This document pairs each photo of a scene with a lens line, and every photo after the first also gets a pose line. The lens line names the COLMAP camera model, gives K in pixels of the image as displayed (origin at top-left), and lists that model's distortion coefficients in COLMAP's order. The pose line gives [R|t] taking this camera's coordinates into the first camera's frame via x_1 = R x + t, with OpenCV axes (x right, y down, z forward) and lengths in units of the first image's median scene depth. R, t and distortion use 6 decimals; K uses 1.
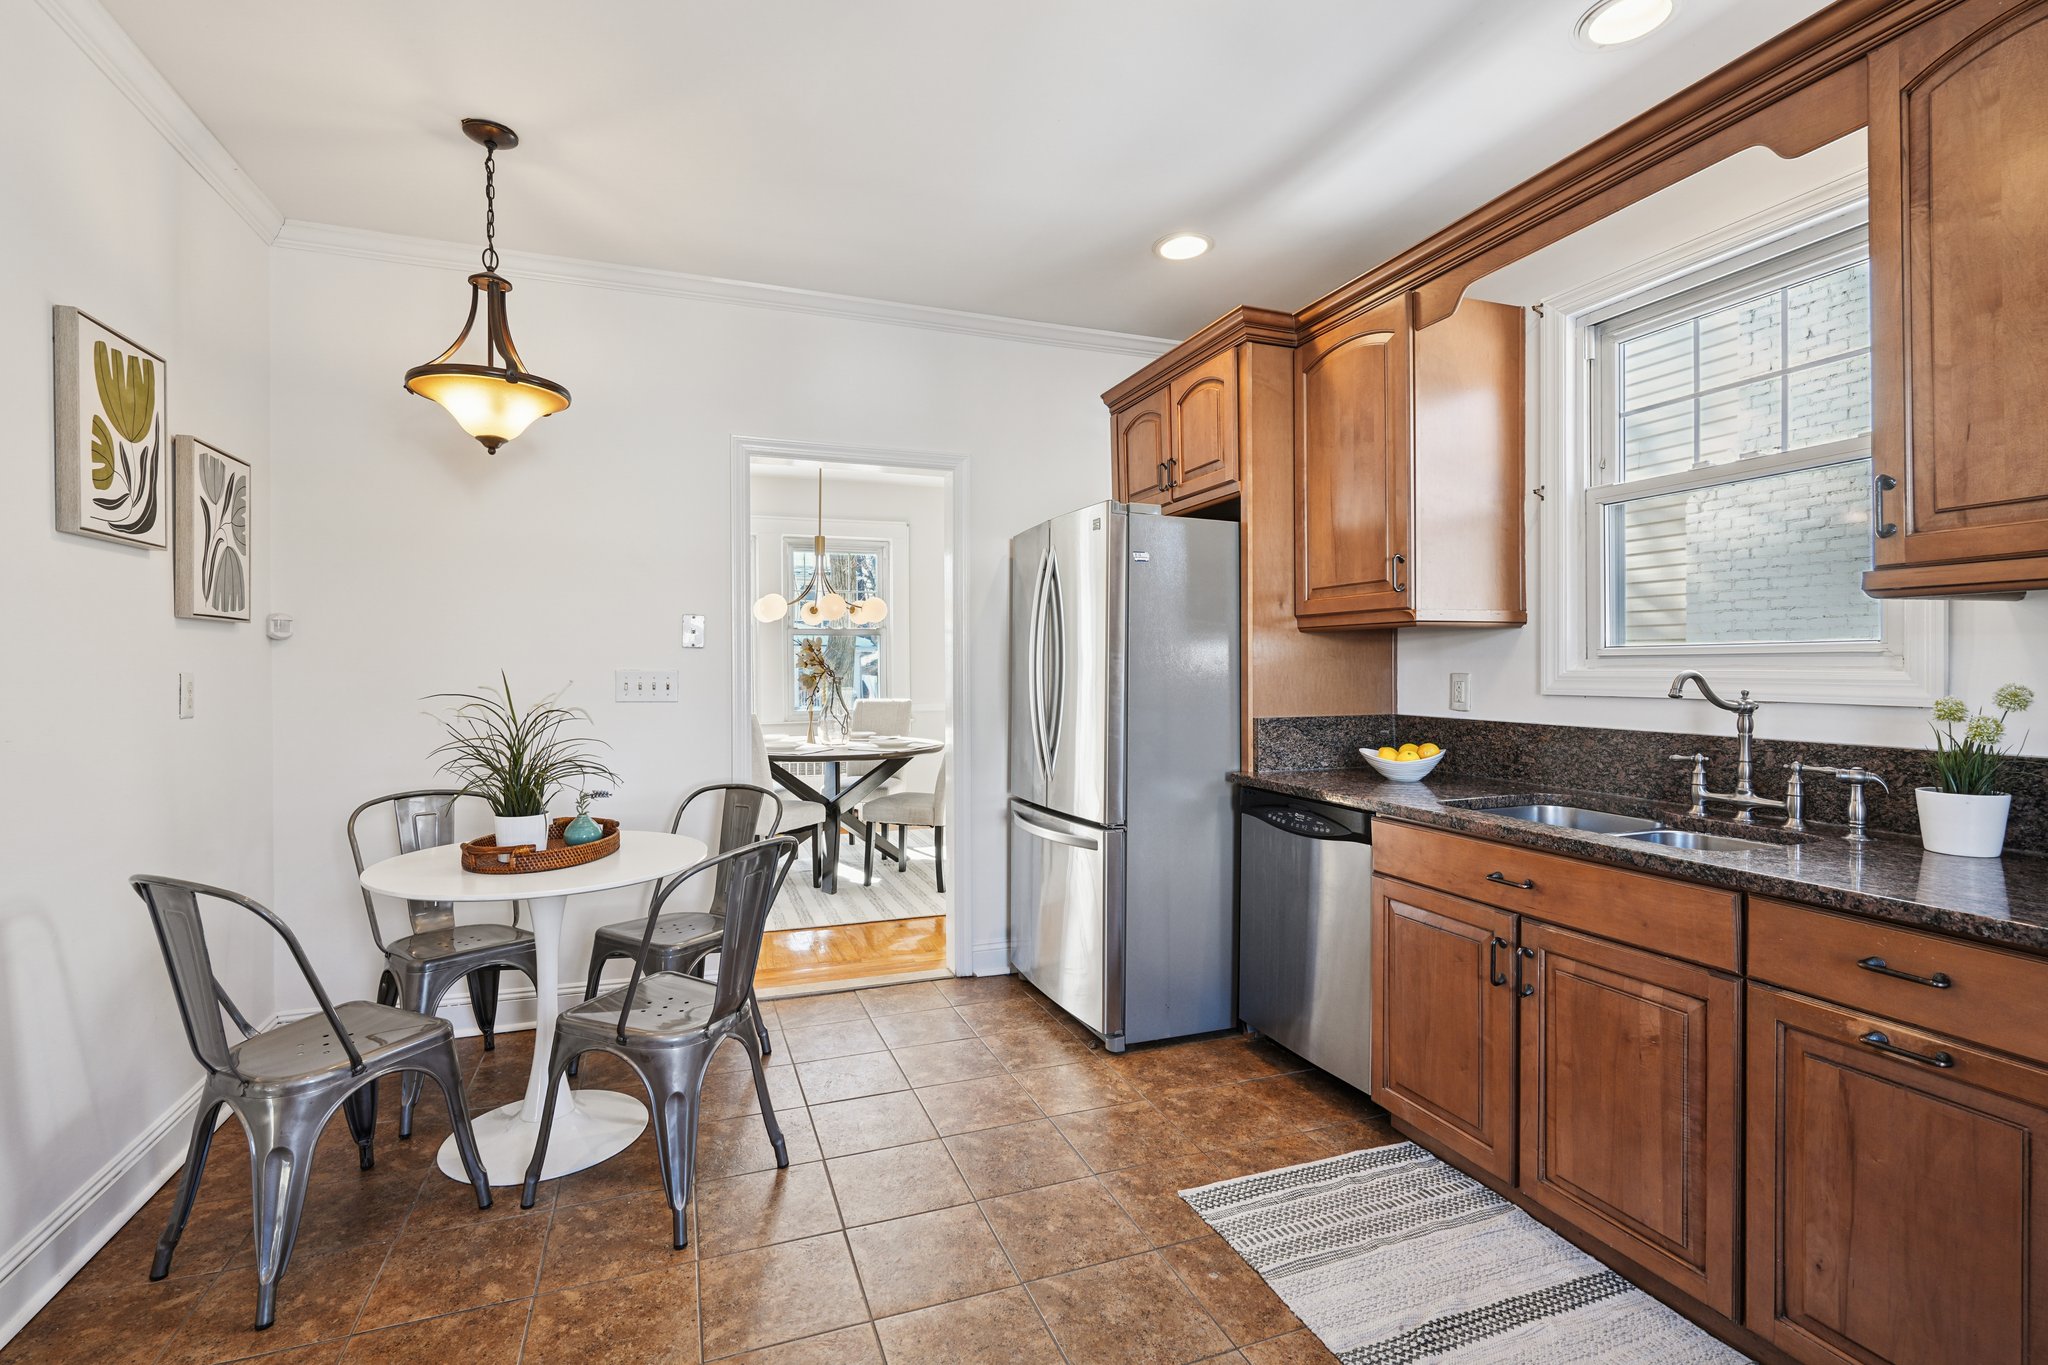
lens RADIAL K [[942.9, 0, 1035.6], [0, 942.9, 676.4], [0, 0, 1]] dist [-0.005885, 0.002650]
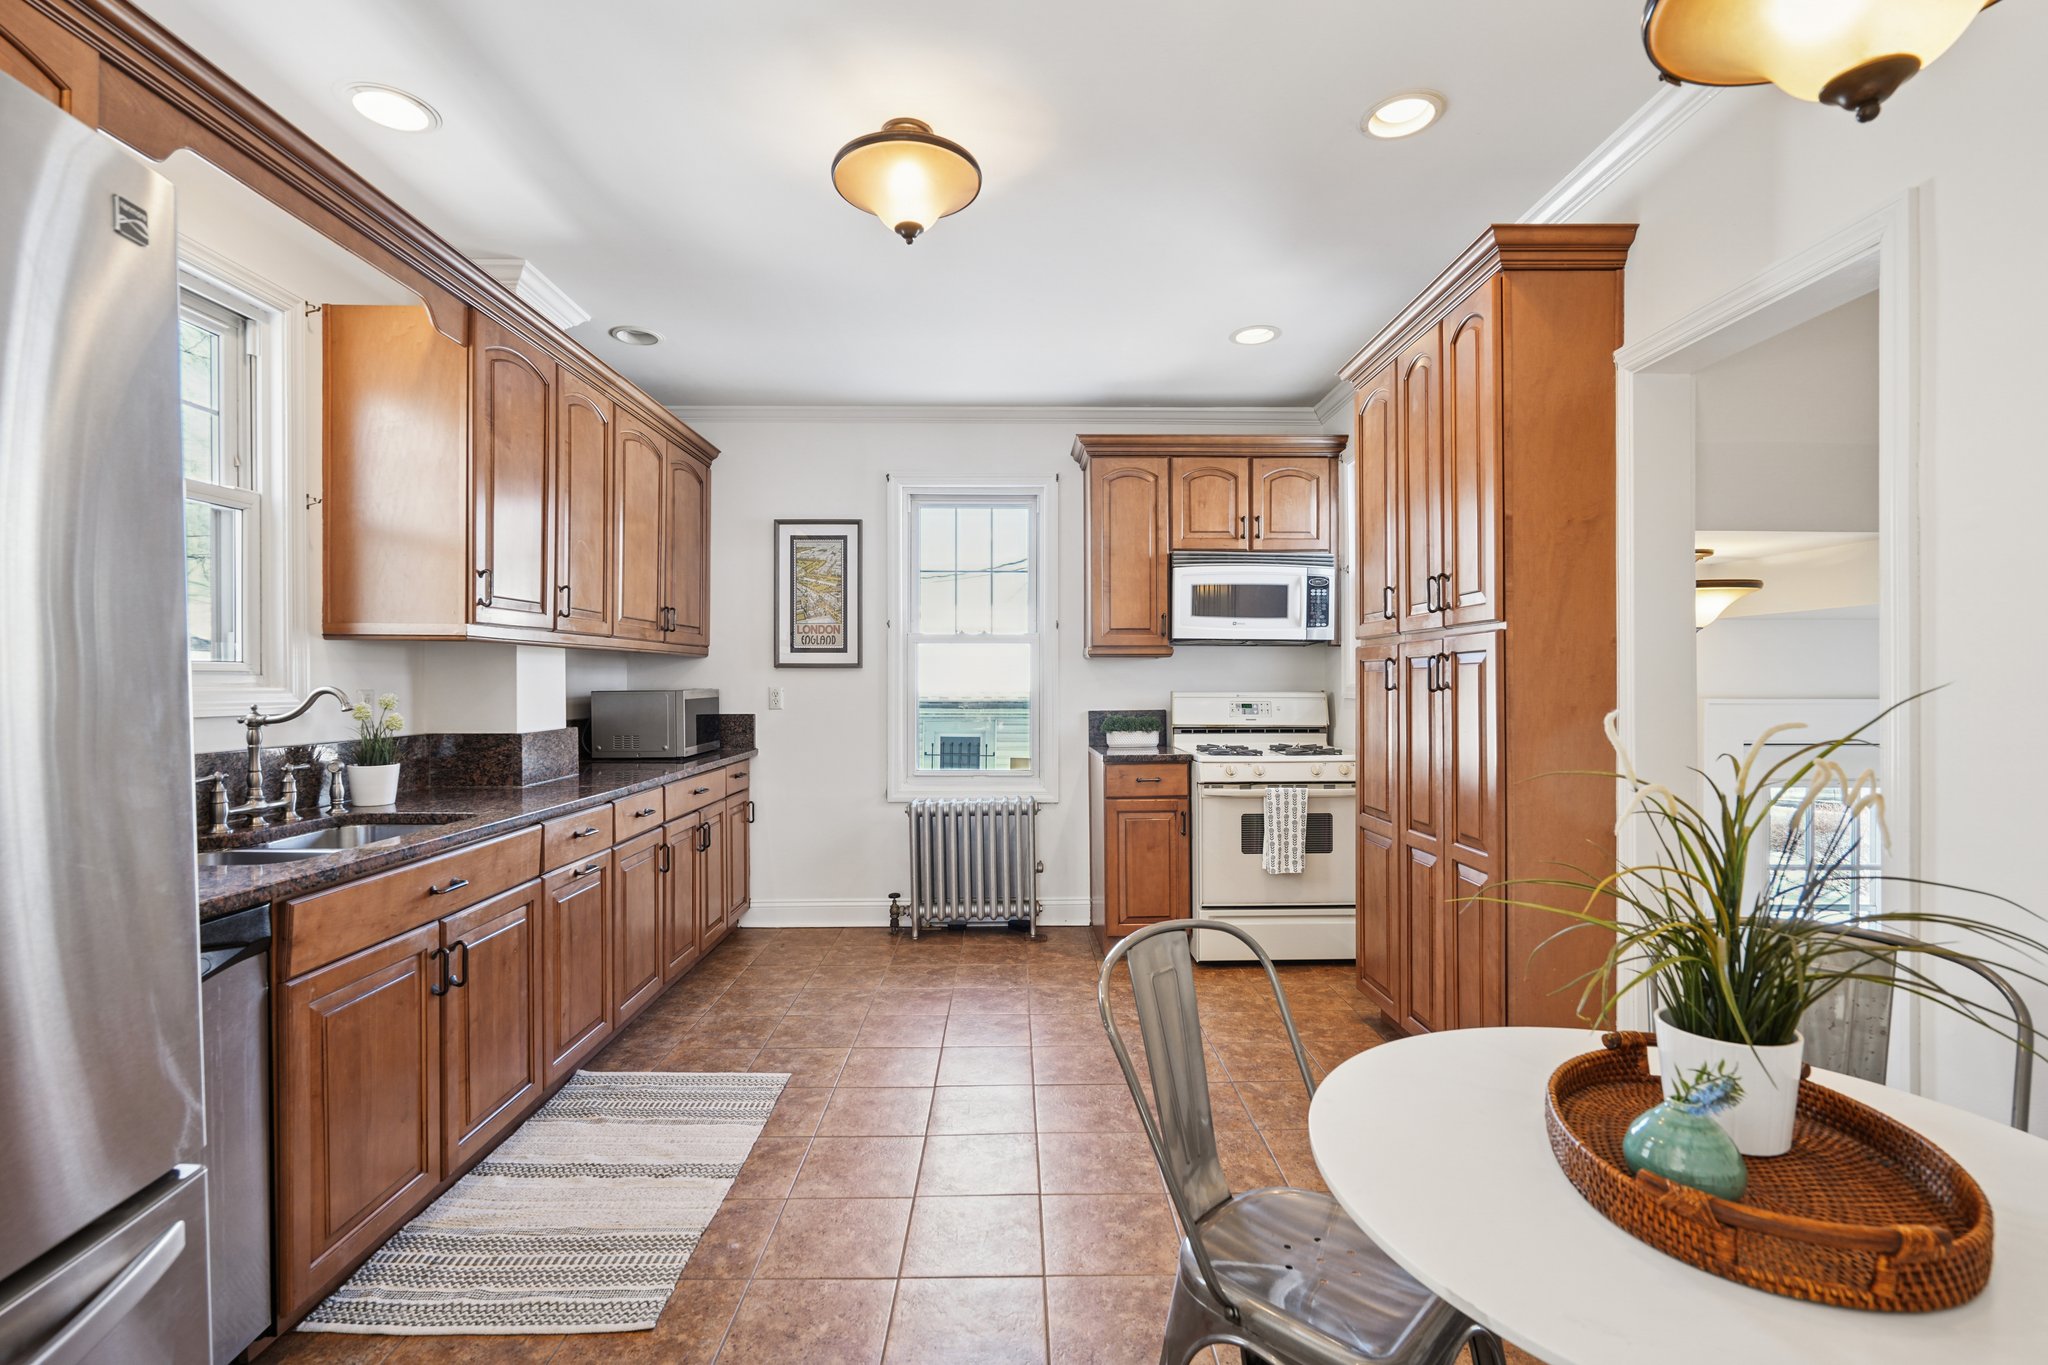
lens RADIAL K [[942.9, 0, 1026.0], [0, 942.9, 684.7], [0, 0, 1]] dist [-0.005885, 0.002650]
pose [[-0.939697, 0.002776, 0.341996, -0.359457], [0.004644, 0.999978, 0.004644, -0.008239], [-0.341975, 0.005952, -0.939690, 1.374441]]
